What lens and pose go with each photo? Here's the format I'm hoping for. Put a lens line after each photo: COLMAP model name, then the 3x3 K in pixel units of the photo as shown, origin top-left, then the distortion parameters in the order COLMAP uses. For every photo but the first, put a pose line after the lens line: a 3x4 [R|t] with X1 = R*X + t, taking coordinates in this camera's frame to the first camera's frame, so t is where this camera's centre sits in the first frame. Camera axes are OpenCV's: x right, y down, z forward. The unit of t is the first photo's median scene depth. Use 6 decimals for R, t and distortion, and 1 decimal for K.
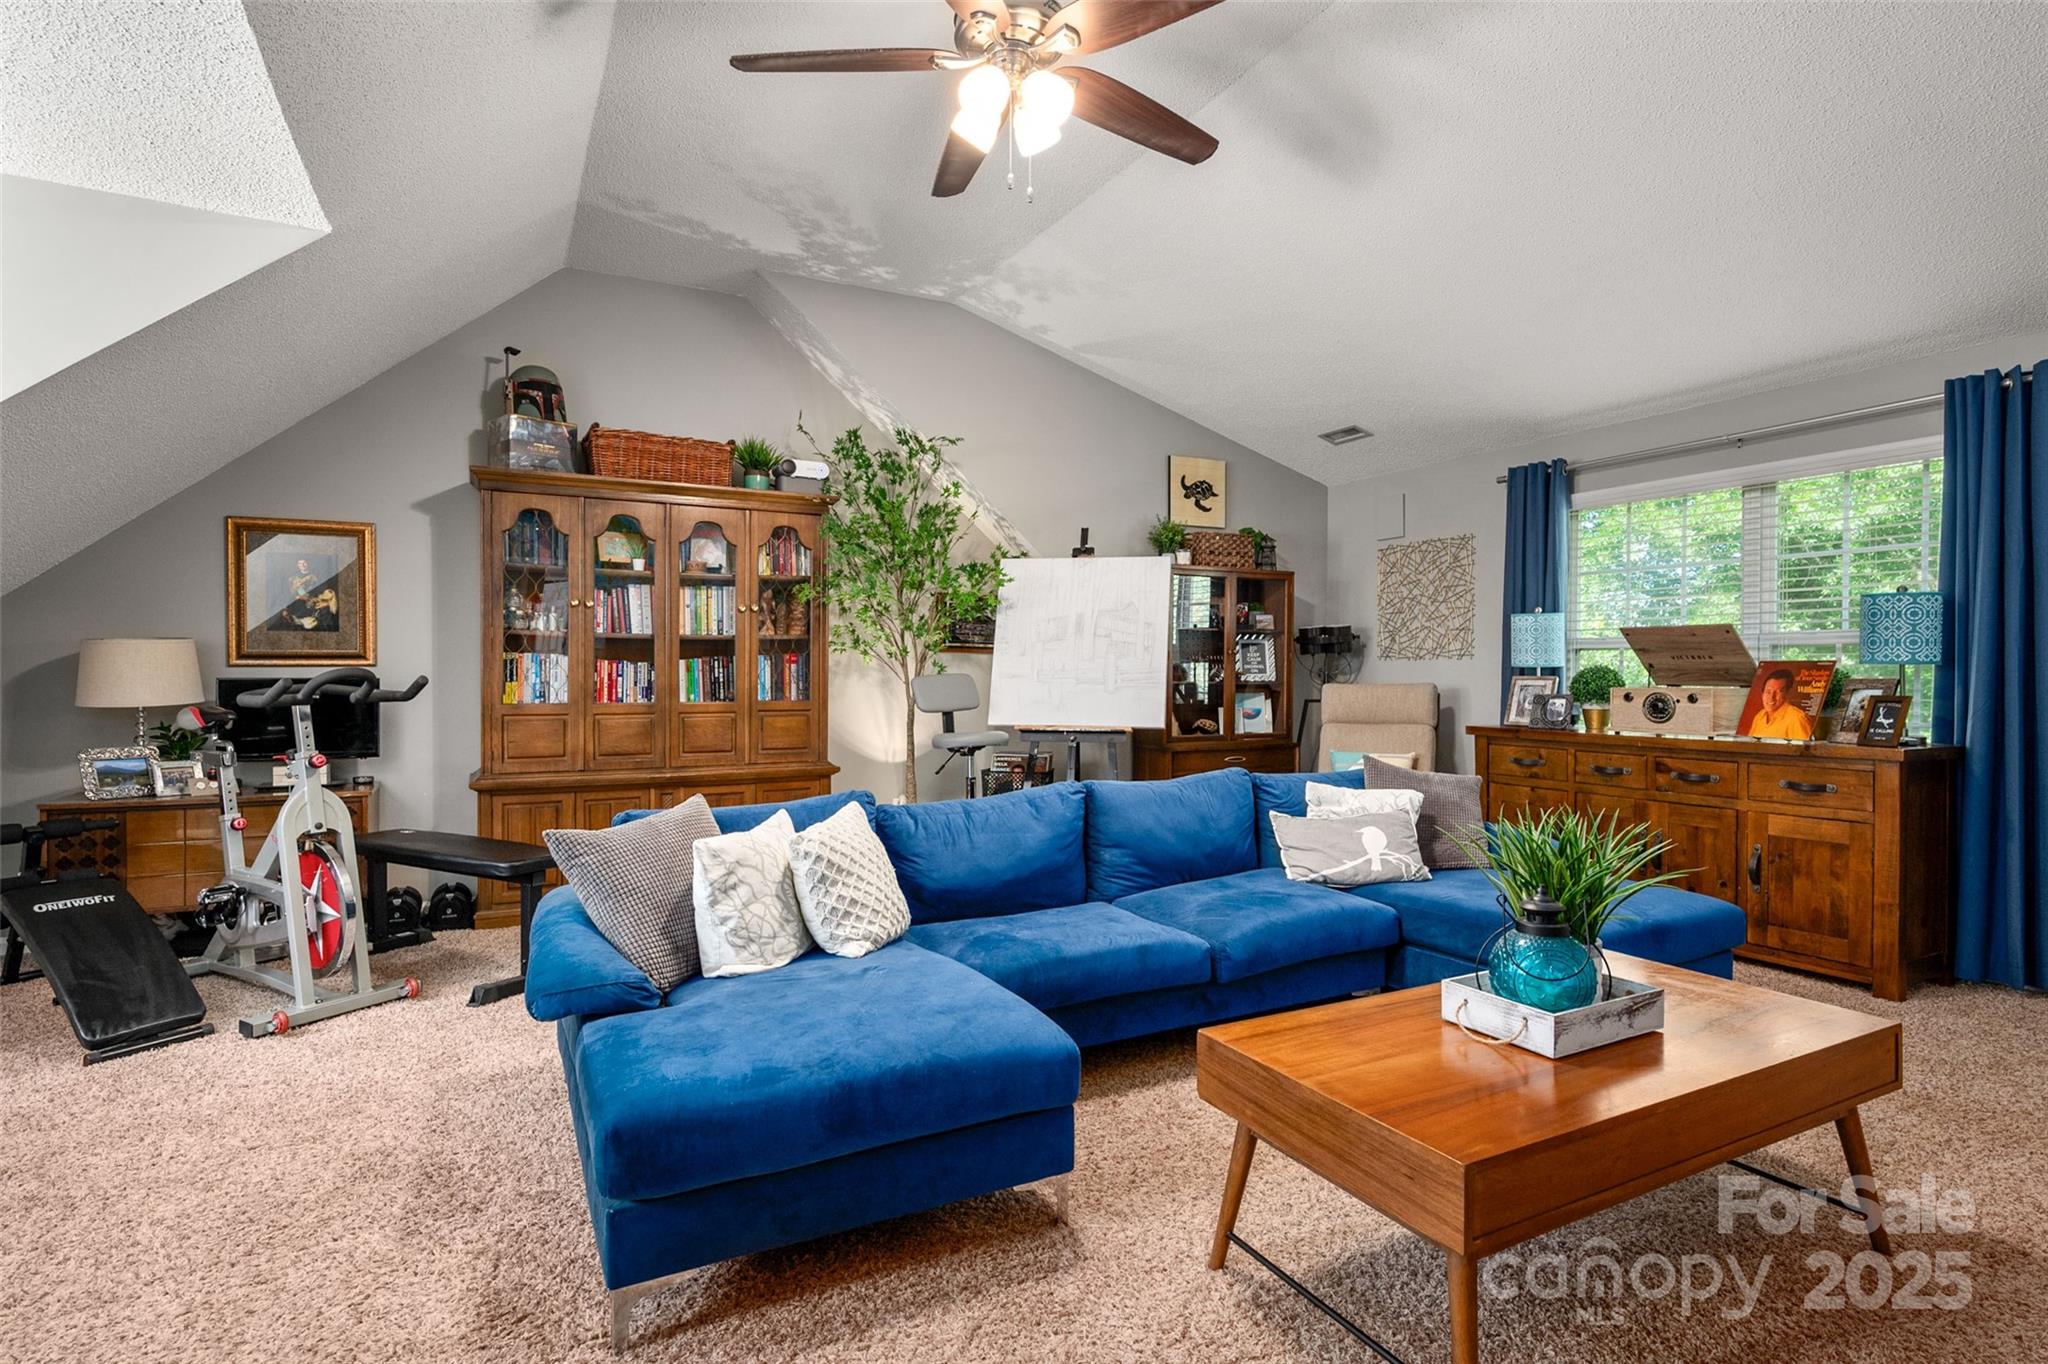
lens RADIAL K [[1009.6, 0, 1024.0], [0, 1009.6, 682.0], [0, 0, 1]] dist [-0.000965, -0.000149]
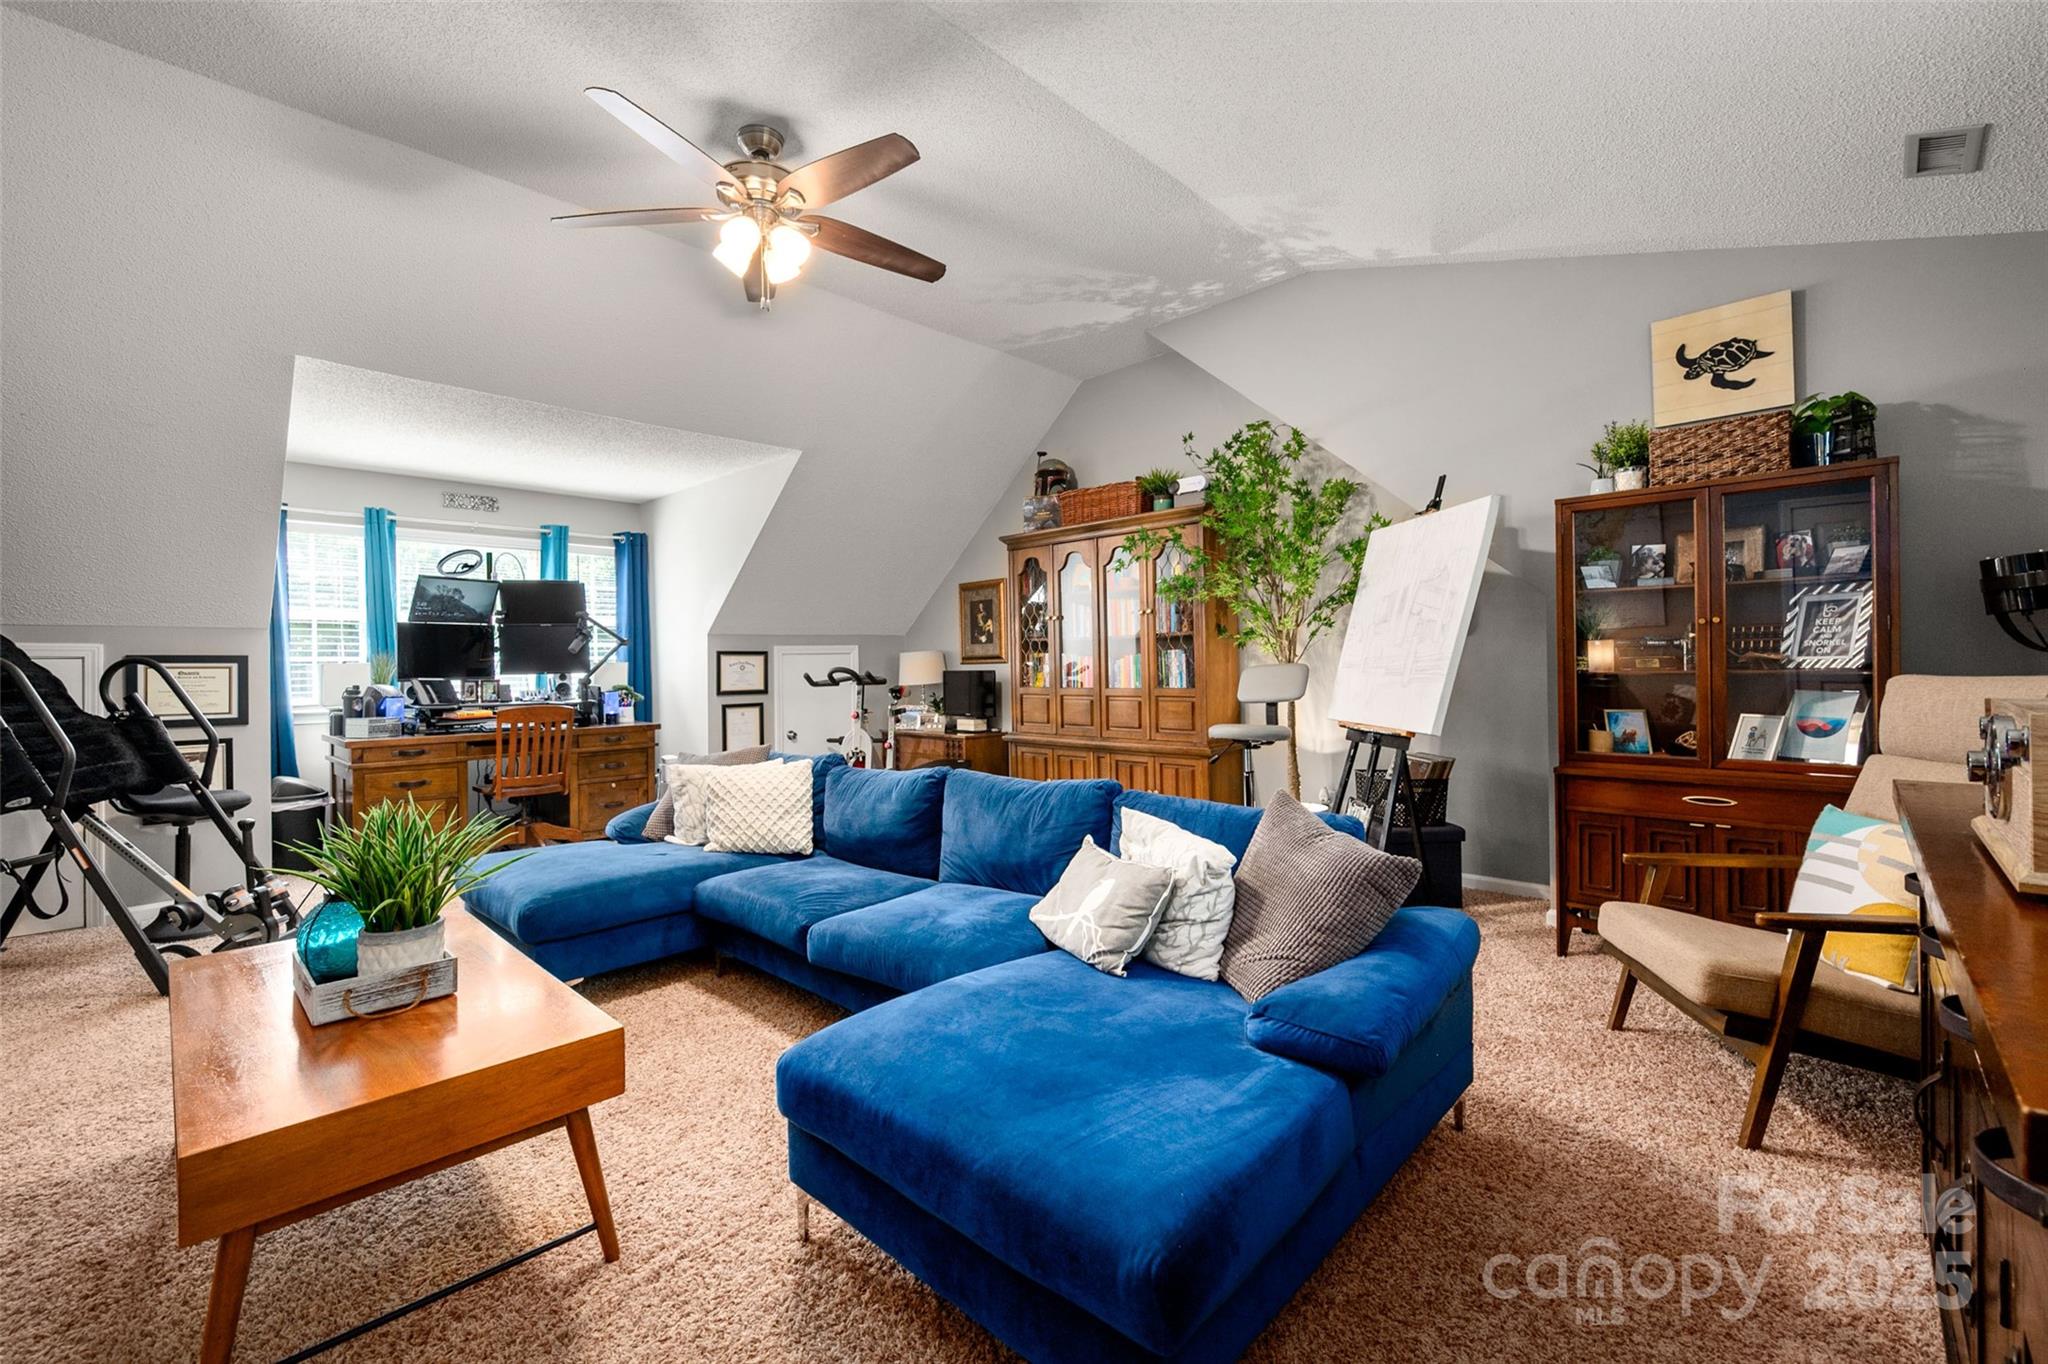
lens RADIAL K [[866.5, 0, 1057.1], [0, 866.5, 671.0], [0, 0, 1]] dist [-0.000008, 0.000071]
pose [[0.321349, -0.001675, -0.946959, 0.667111], [0.004158, 0.999991, -0.000358, -0.001526], [0.946952, -0.003822, 0.321353, 0.550960]]
